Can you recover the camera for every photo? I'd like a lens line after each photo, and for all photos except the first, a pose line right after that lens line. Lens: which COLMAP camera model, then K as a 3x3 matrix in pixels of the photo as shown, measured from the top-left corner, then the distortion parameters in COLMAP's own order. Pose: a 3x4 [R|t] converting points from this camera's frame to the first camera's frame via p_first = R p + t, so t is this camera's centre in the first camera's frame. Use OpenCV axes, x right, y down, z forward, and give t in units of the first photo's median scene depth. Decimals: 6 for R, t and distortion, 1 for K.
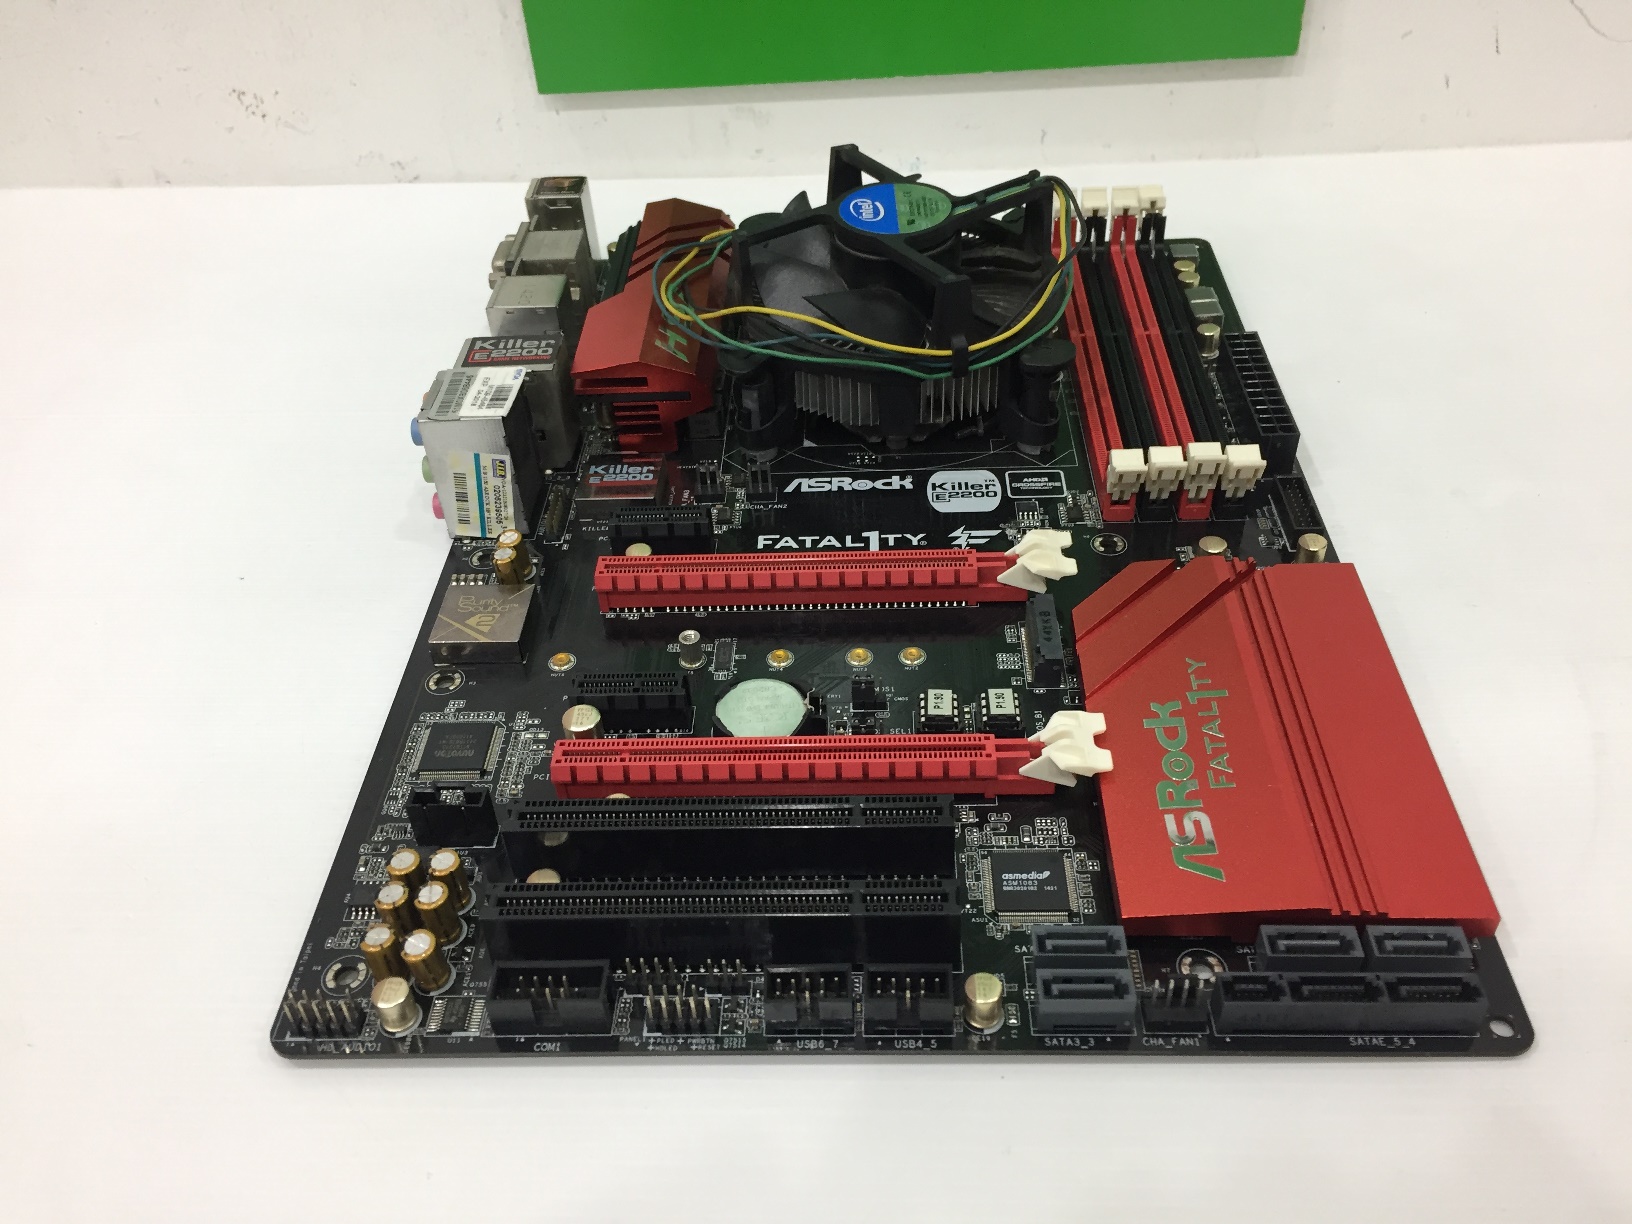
lens RADIAL K [[1420.8, 0, 816.0], [0, 1420.8, 612.0], [0, 0, 1]] dist [0.054100, -0.008714]
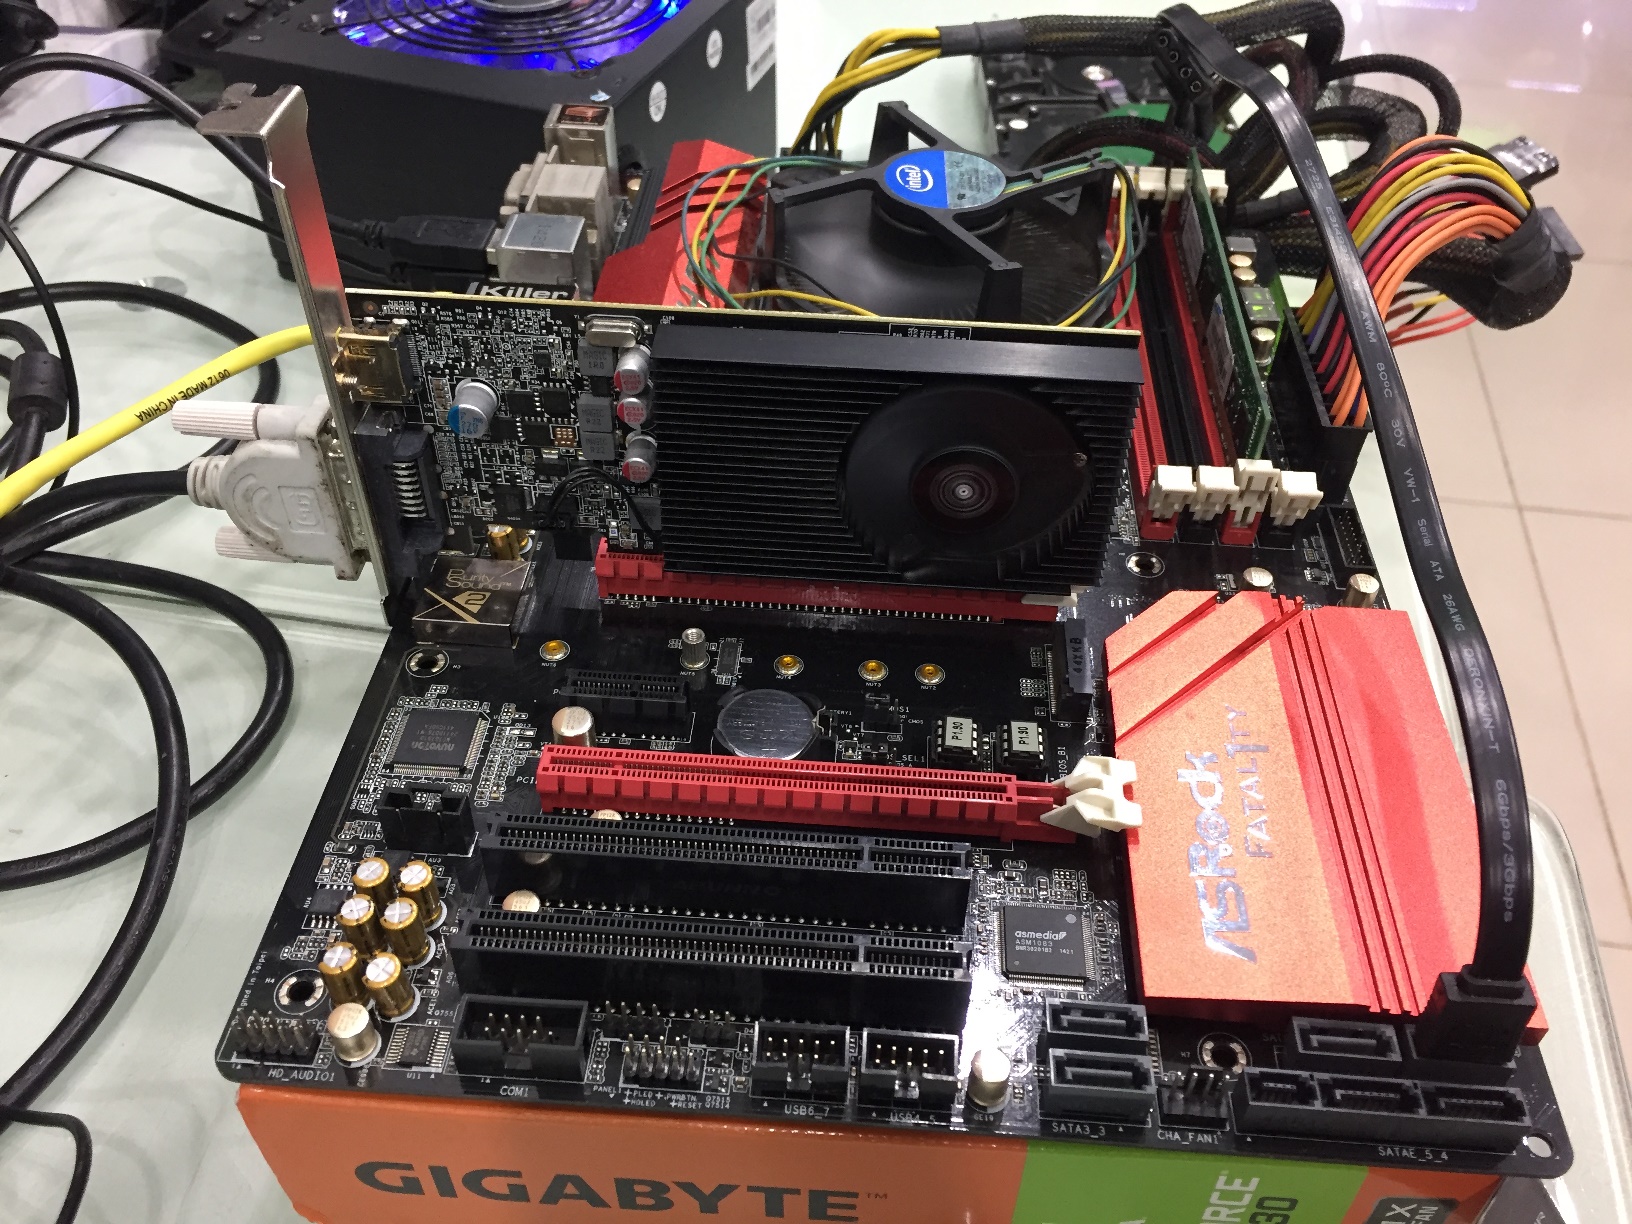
lens RADIAL K [[1420.8, 0, 816.0], [0, 1420.8, 612.0], [0, 0, 1]] dist [0.054100, -0.008714]
pose [[0.996901, 0.076924, 0.016478, -0.027954], [-0.077664, 0.995709, 0.050312, -0.055471], [-0.012537, -0.051436, 0.998598, 0.076323]]
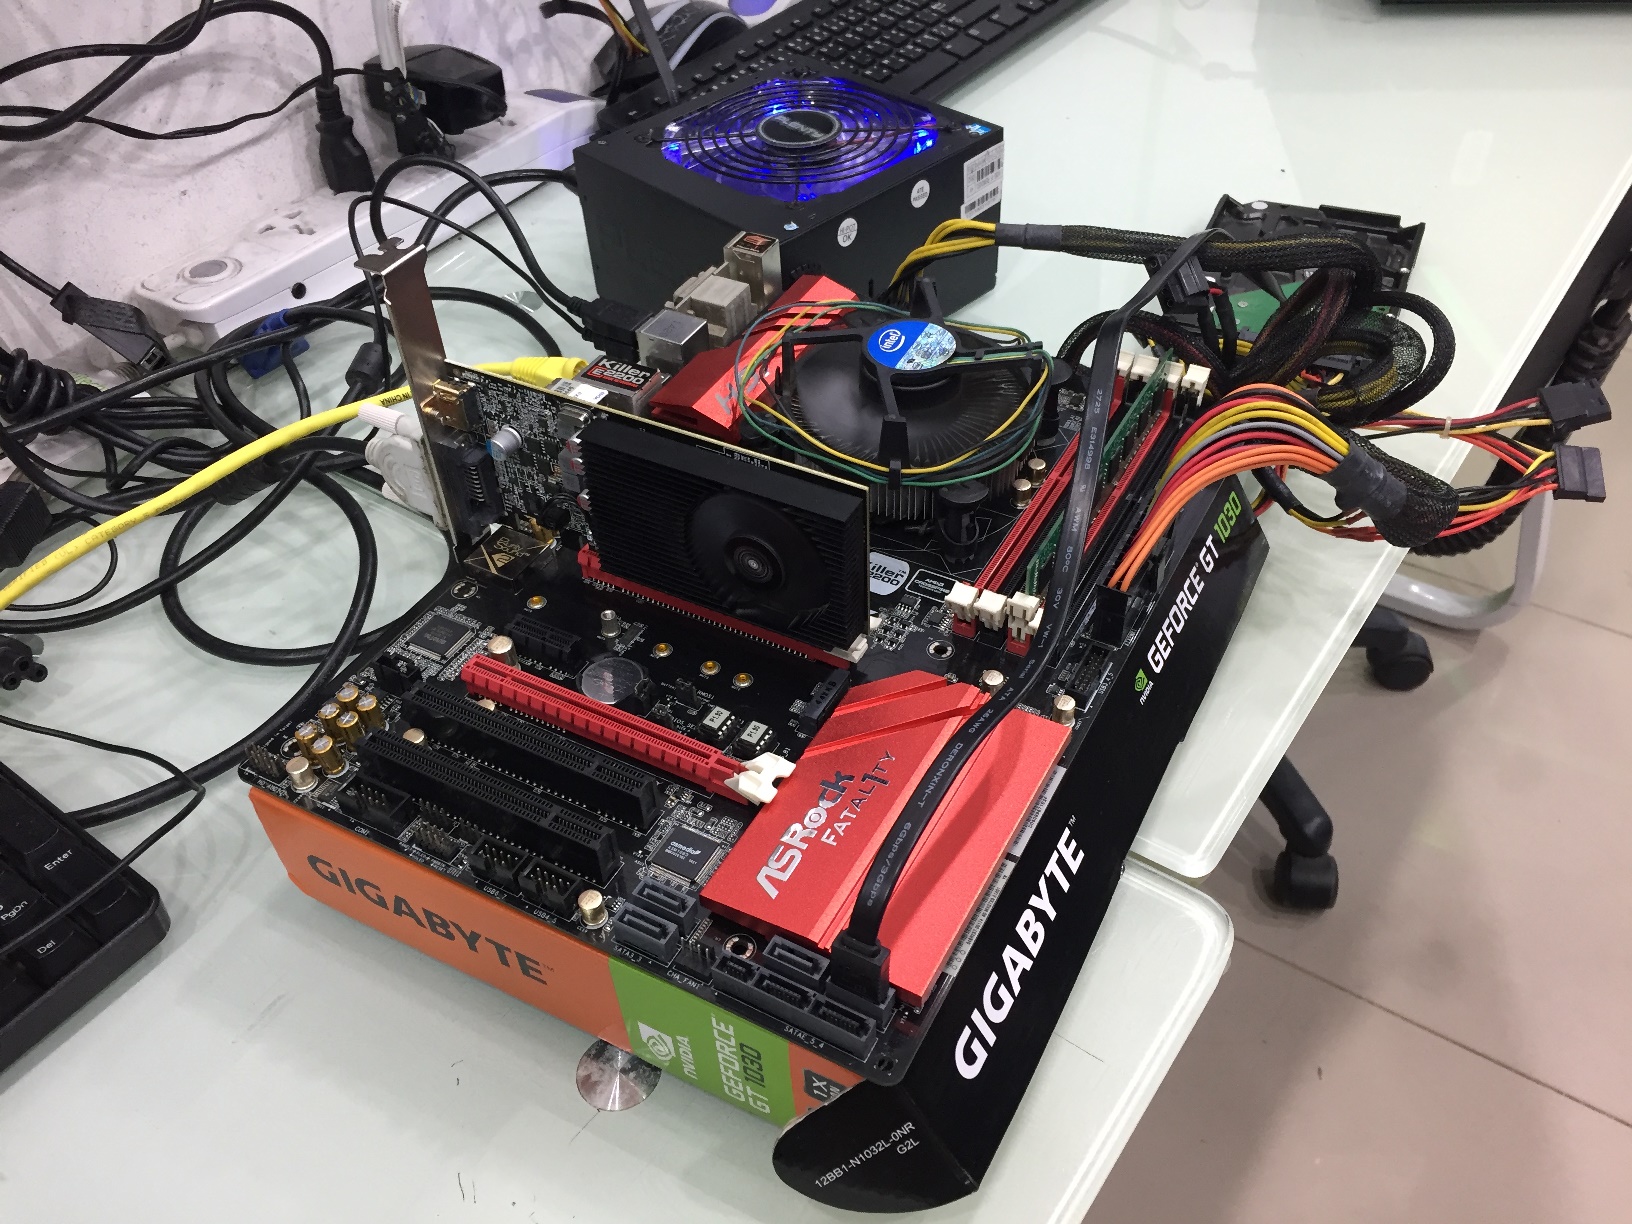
lens RADIAL K [[1421.4, 0, 815.3], [0, 1421.4, 605.9], [0, 0, 1]] dist [0.060702, -0.059783]
pose [[0.889693, 0.320623, -0.325035, 0.607700], [-0.299630, 0.947198, 0.114185, -0.235923], [0.344482, -0.004199, 0.938783, -0.295699]]
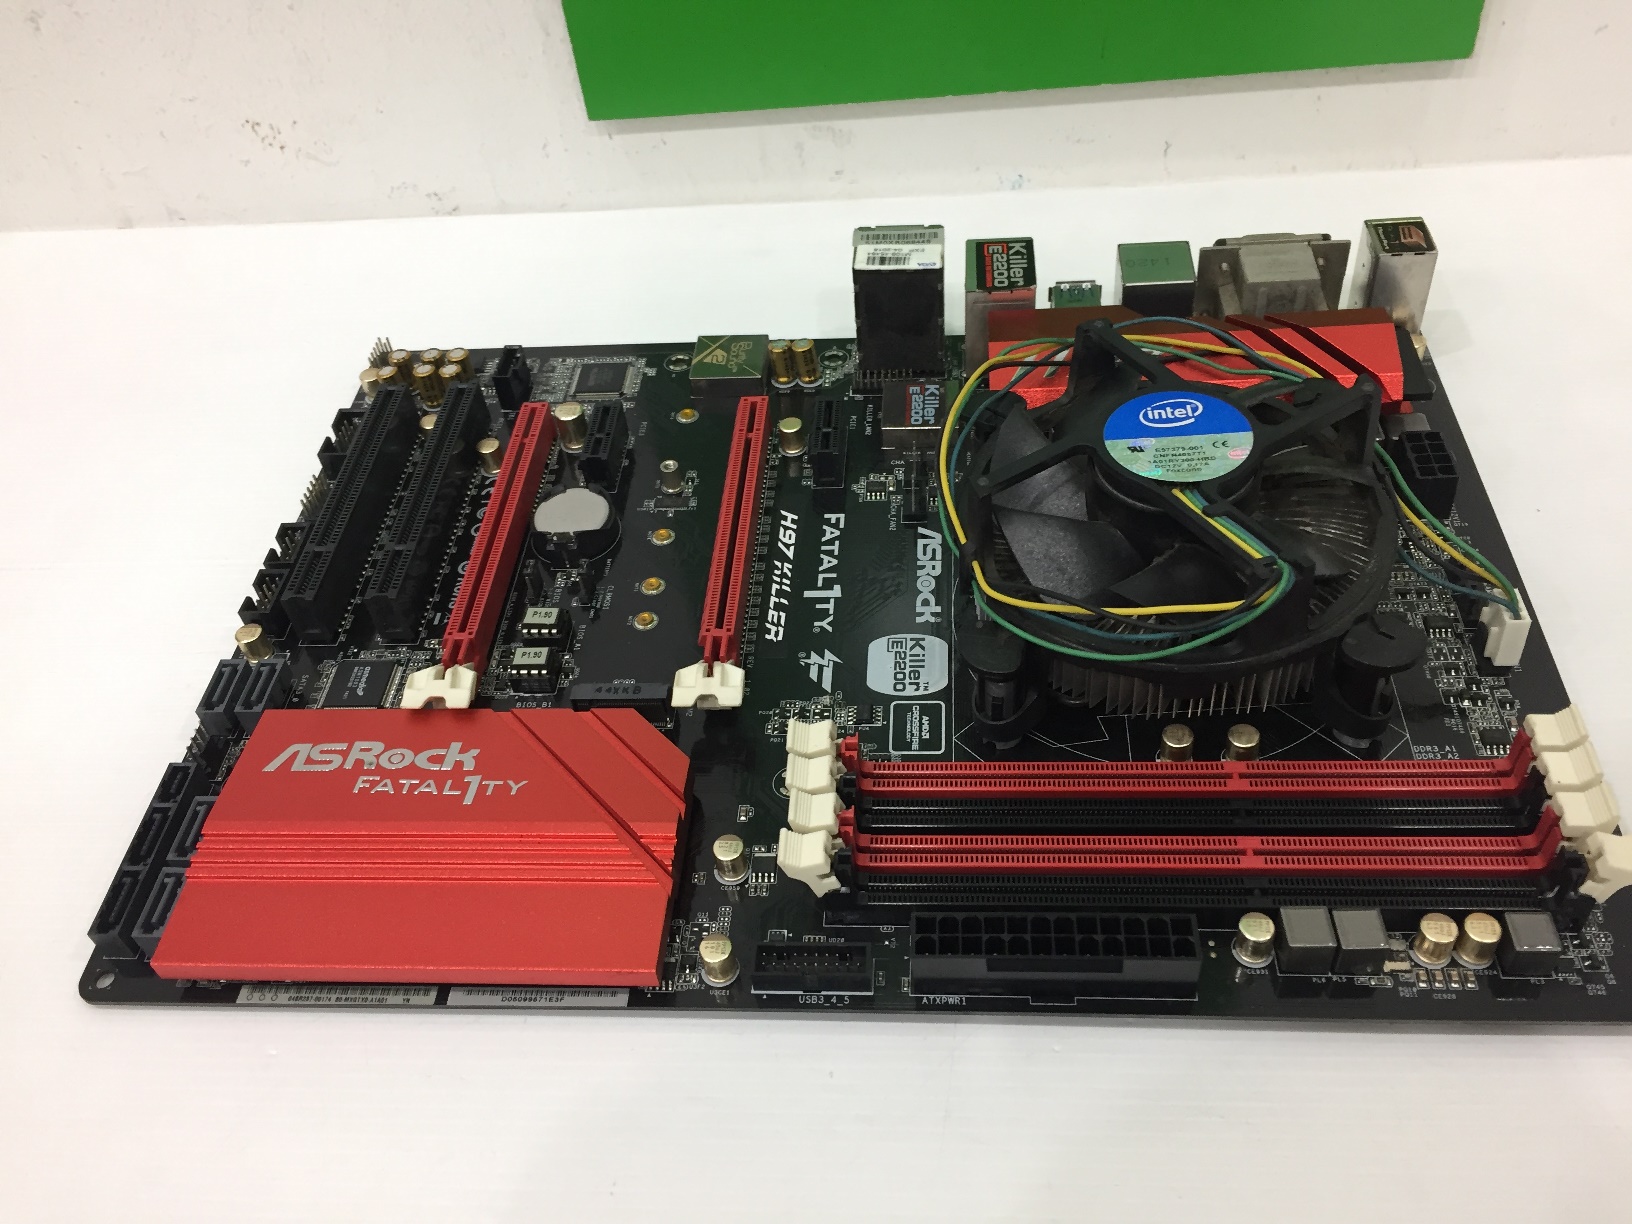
lens RADIAL K [[1421.4, 0, 815.3], [0, 1421.4, 605.9], [0, 0, 1]] dist [0.060702, -0.059783]
pose [[-0.036833, 0.742870, -0.668422, 0.844803], [-0.572674, 0.532461, 0.623322, -0.784752], [0.818956, 0.405746, 0.405810, 0.727778]]
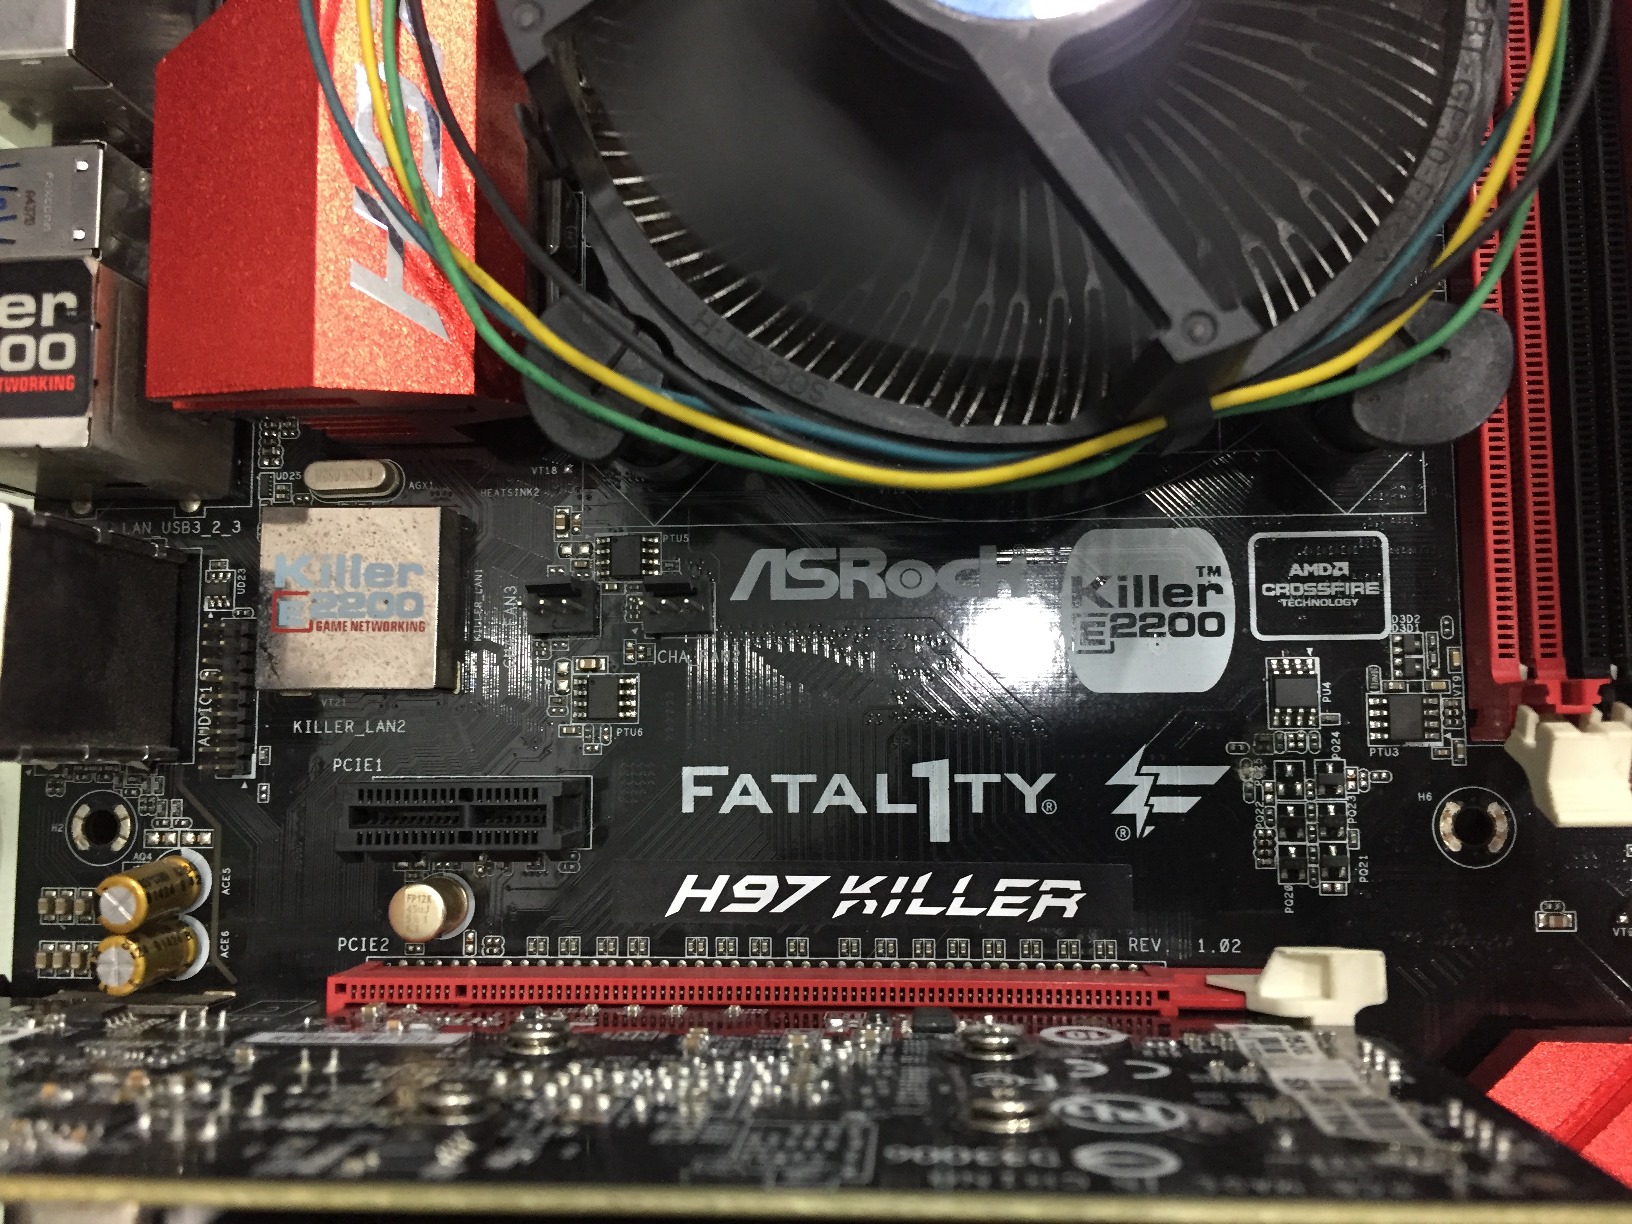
lens RADIAL K [[1441.3, 0, 816.0], [0, 1441.3, 612.0], [0, 0, 1]] dist [0.056734, -0.094538]
pose [[0.999085, -0.032083, -0.028291, 0.020281], [0.042704, 0.709983, 0.702923, -0.499183], [-0.002466, -0.703488, 0.710703, 0.866217]]
